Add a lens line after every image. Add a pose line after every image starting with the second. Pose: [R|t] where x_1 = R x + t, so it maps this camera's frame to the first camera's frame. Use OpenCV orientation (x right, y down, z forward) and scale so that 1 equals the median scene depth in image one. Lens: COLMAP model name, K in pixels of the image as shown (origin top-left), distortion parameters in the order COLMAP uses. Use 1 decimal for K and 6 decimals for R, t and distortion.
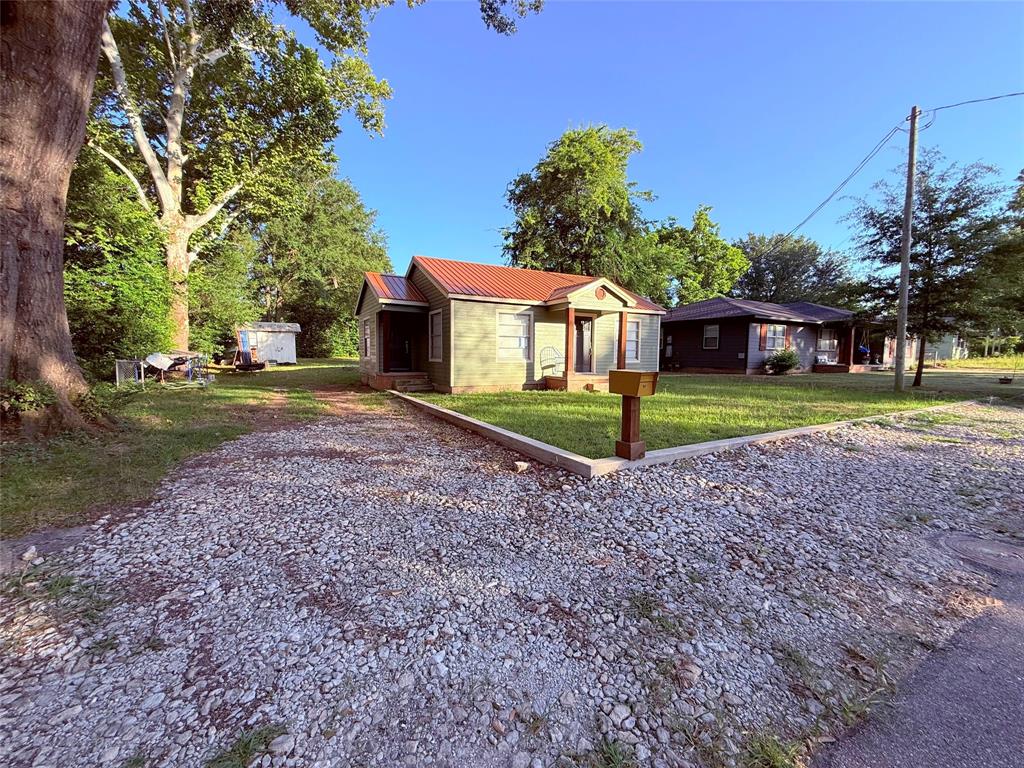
lens RADIAL K [[415.3, 0, 513.1], [0, 415.3, 384.4], [0, 0, 1]] dist [0.001026, 0.000382]
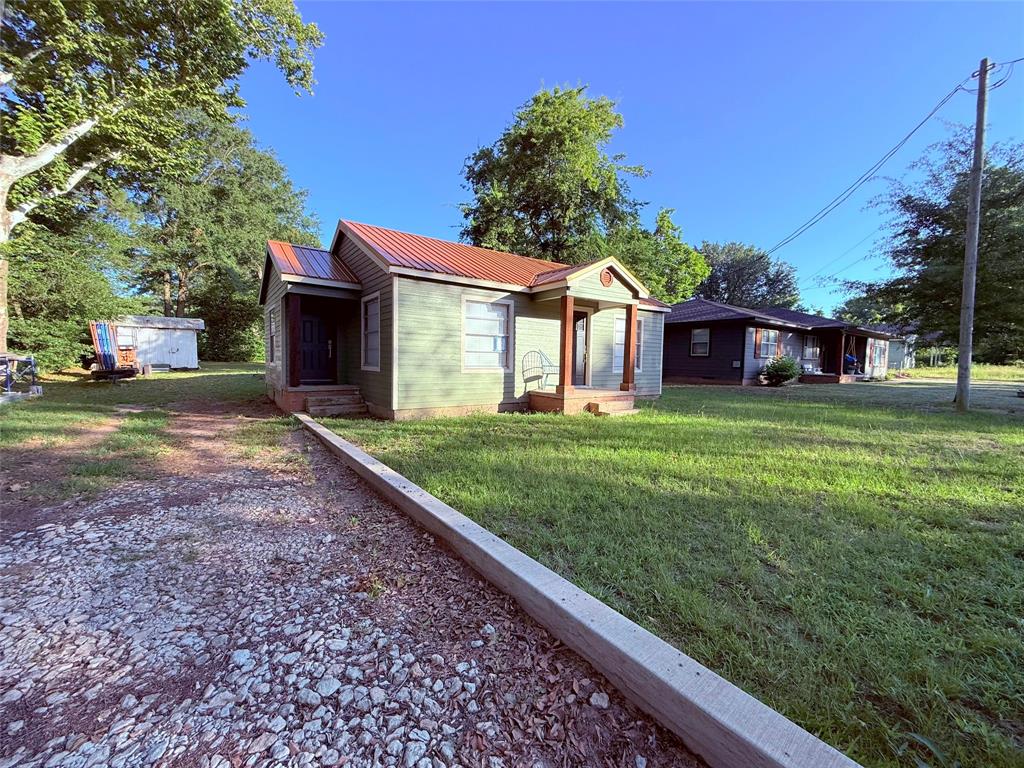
lens RADIAL K [[415.3, 0, 513.1], [0, 415.3, 384.4], [0, 0, 1]] dist [0.001026, 0.000382]
pose [[0.992263, 0.002000, 0.124140, -0.027397], [-0.000451, 0.999922, -0.012501, -0.016600], [-0.124156, 0.012348, 0.992186, 0.206401]]
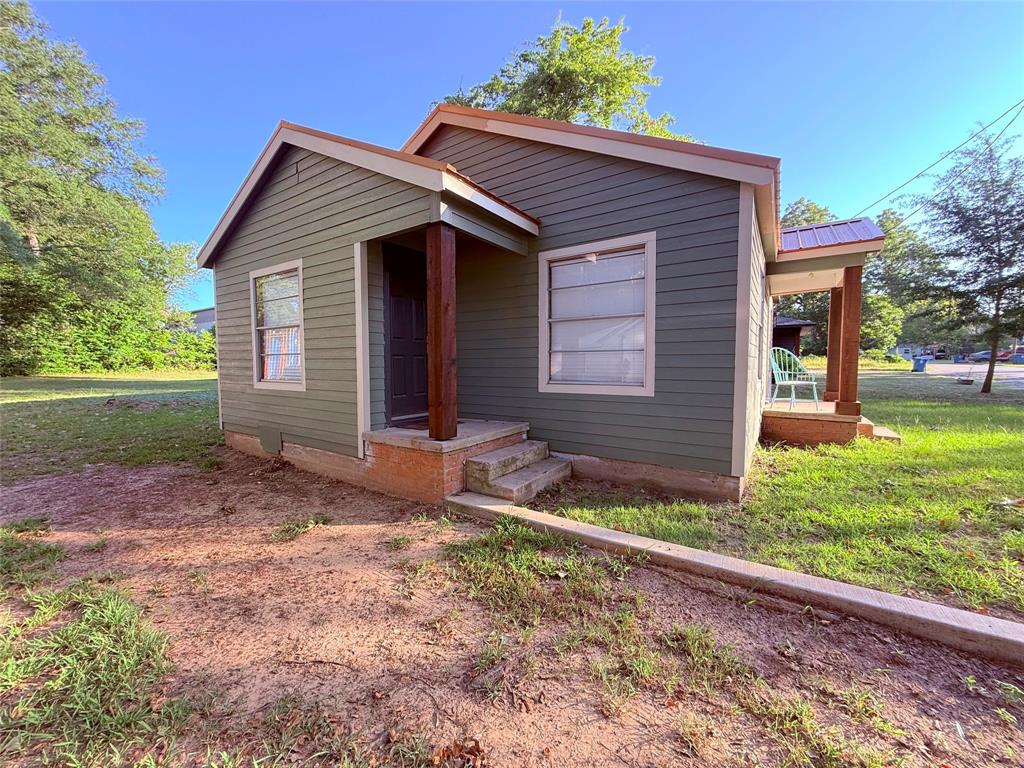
lens RADIAL K [[415.3, 0, 513.1], [0, 415.3, 384.4], [0, 0, 1]] dist [0.001026, 0.000382]
pose [[0.891190, -0.039338, 0.451922, -0.284434], [0.046959, 0.998881, -0.005654, -0.045509], [-0.451194, 0.026261, 0.892039, 0.515110]]
